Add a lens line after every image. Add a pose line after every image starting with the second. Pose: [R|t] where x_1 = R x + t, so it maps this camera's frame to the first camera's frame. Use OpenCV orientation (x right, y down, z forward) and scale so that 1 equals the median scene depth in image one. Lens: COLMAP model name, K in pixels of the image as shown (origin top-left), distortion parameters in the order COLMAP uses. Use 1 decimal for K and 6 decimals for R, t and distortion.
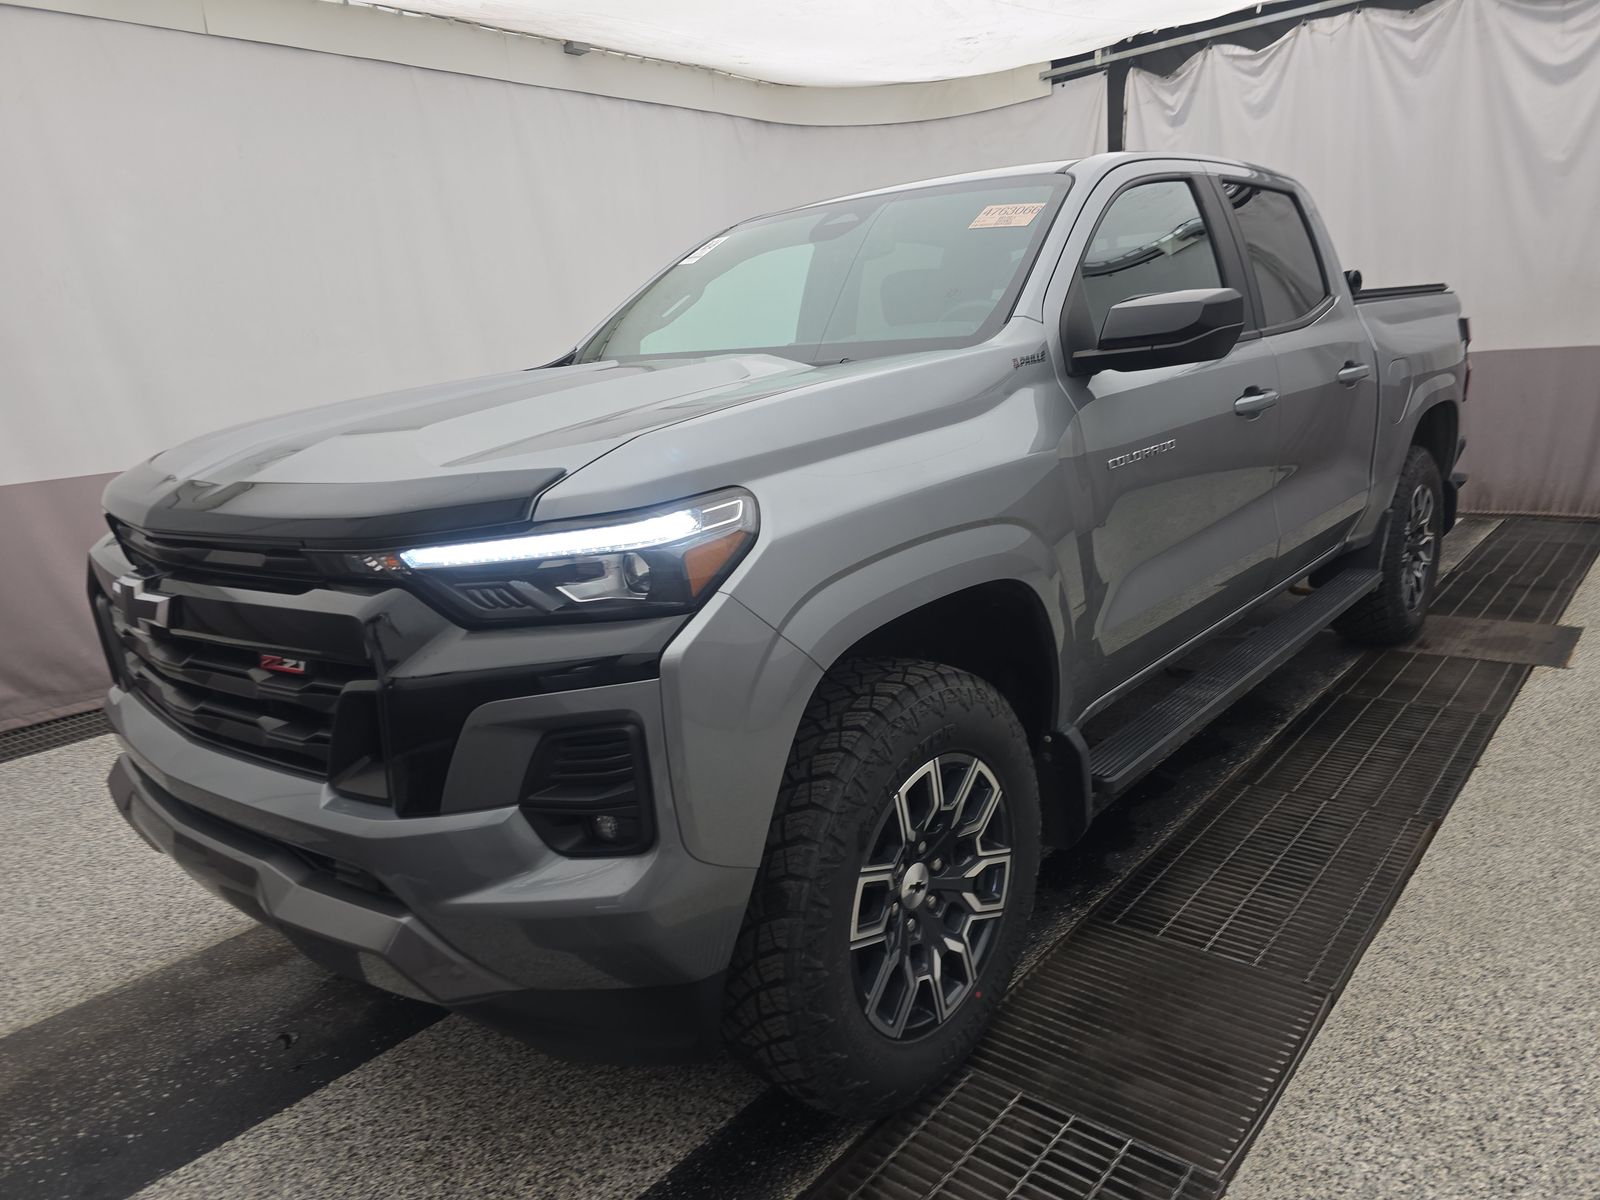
lens RADIAL K [[1061.1, 0, 817.7], [0, 1061.1, 601.6], [0, 0, 1]] dist [0.041067, -0.042114]
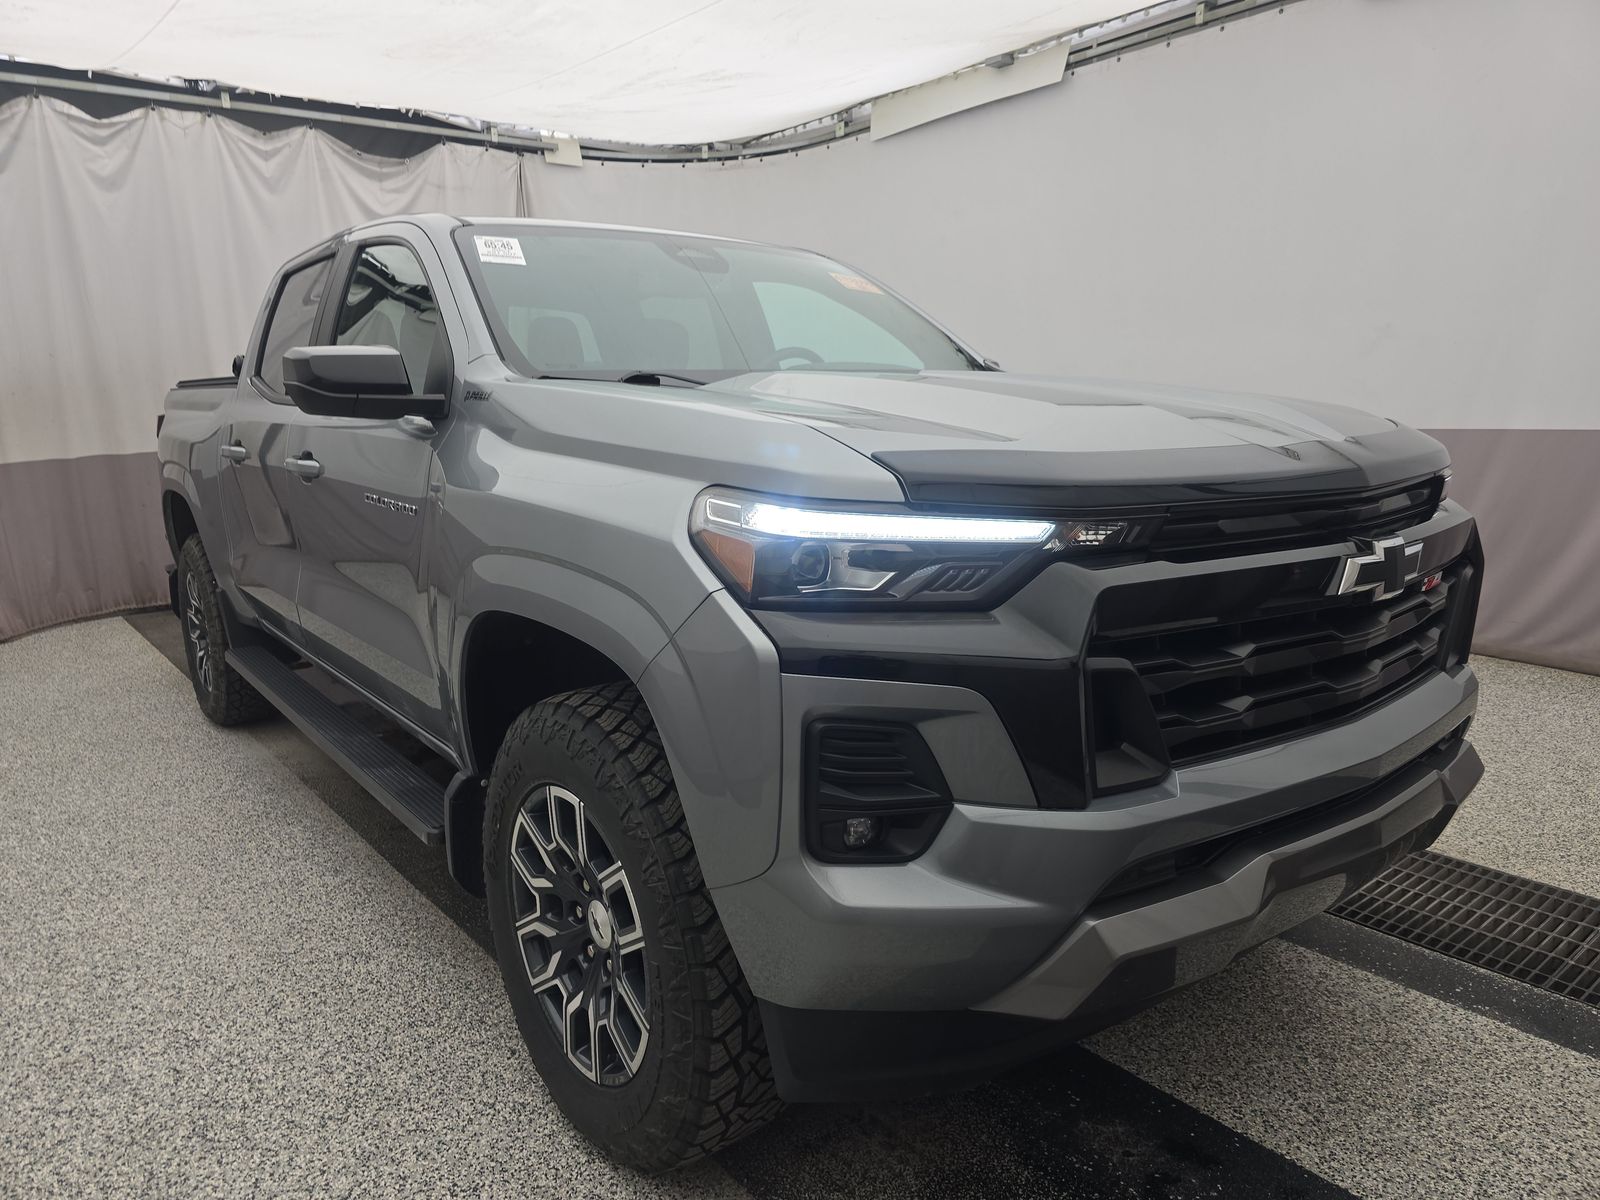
lens RADIAL K [[1061.1, 0, 817.7], [0, 1061.1, 601.6], [0, 0, 1]] dist [0.041067, -0.042114]
pose [[0.208488, -0.119317, 0.970719, -0.385036], [0.237384, 0.969024, 0.068124, -0.036049], [-0.948779, 0.216230, 0.230354, 0.300433]]
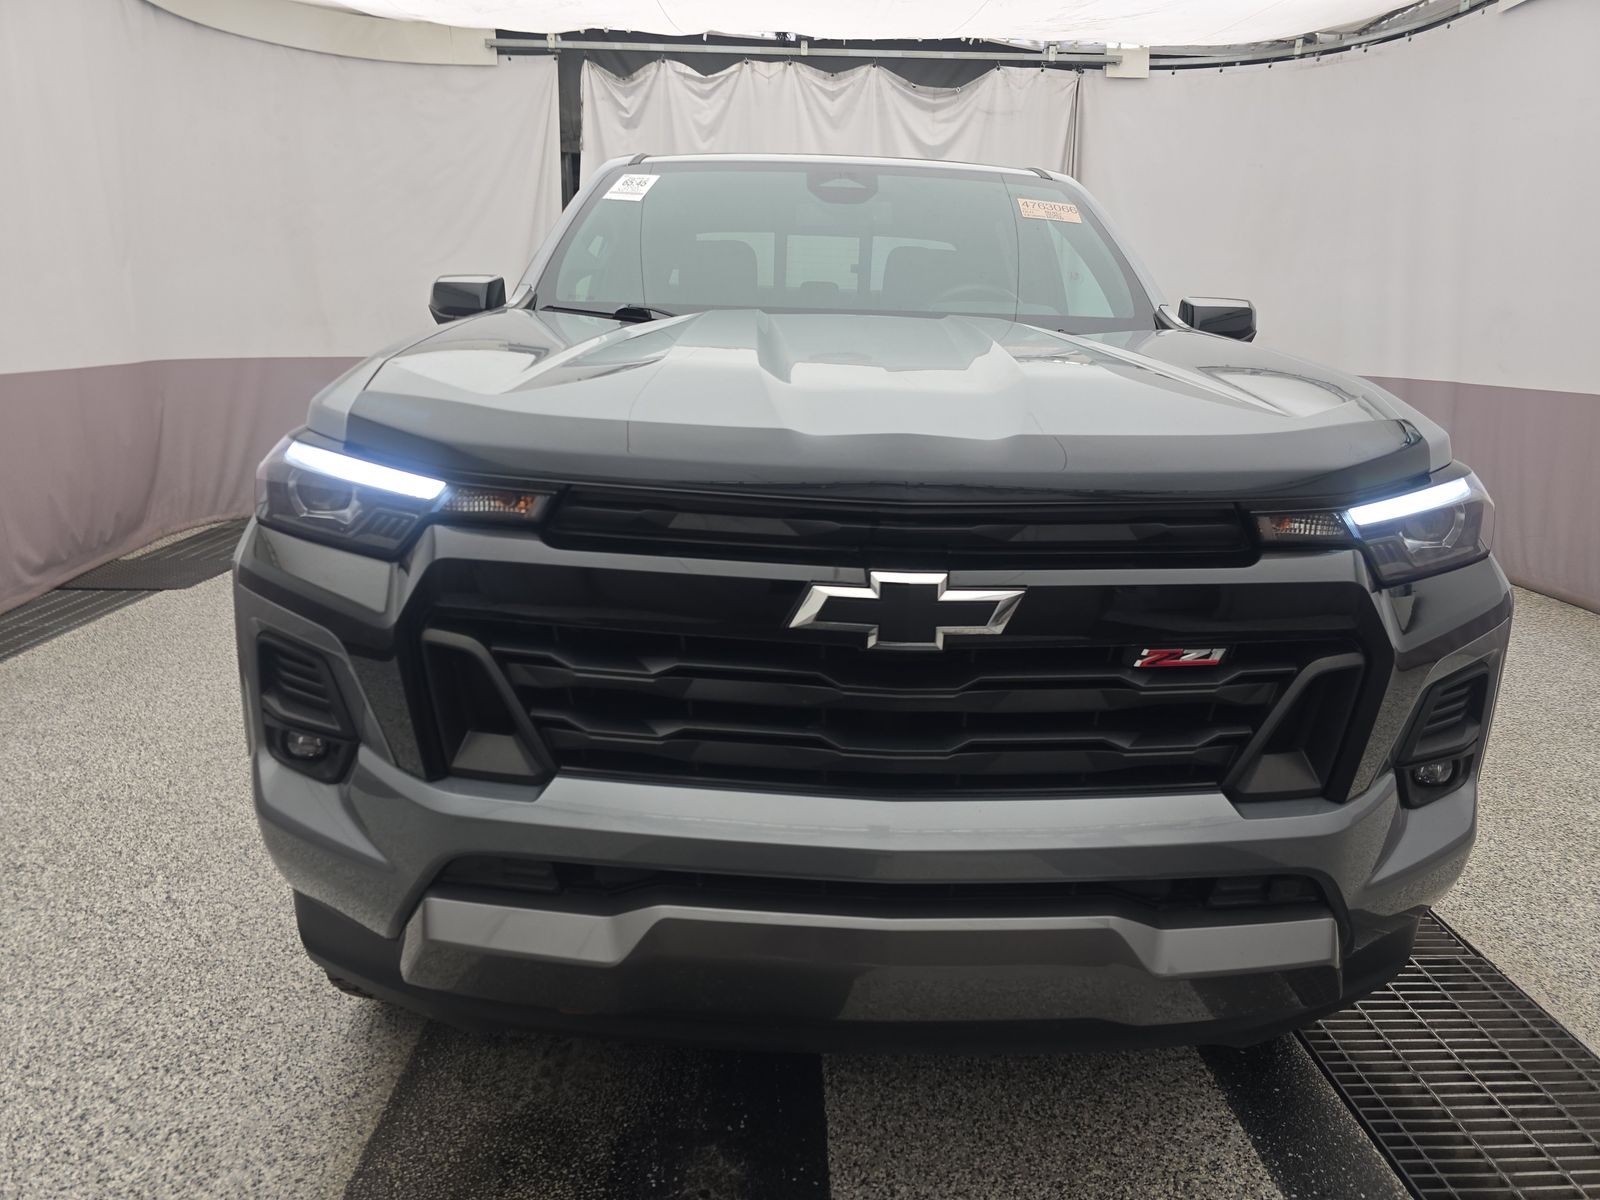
lens RADIAL K [[1061.1, 0, 817.7], [0, 1061.1, 601.6], [0, 0, 1]] dist [0.041067, -0.042114]
pose [[0.749940, -0.080689, 0.656566, -0.259102], [0.078934, 0.996357, 0.032288, -0.006887], [-0.656779, 0.027611, 0.753577, 0.119055]]
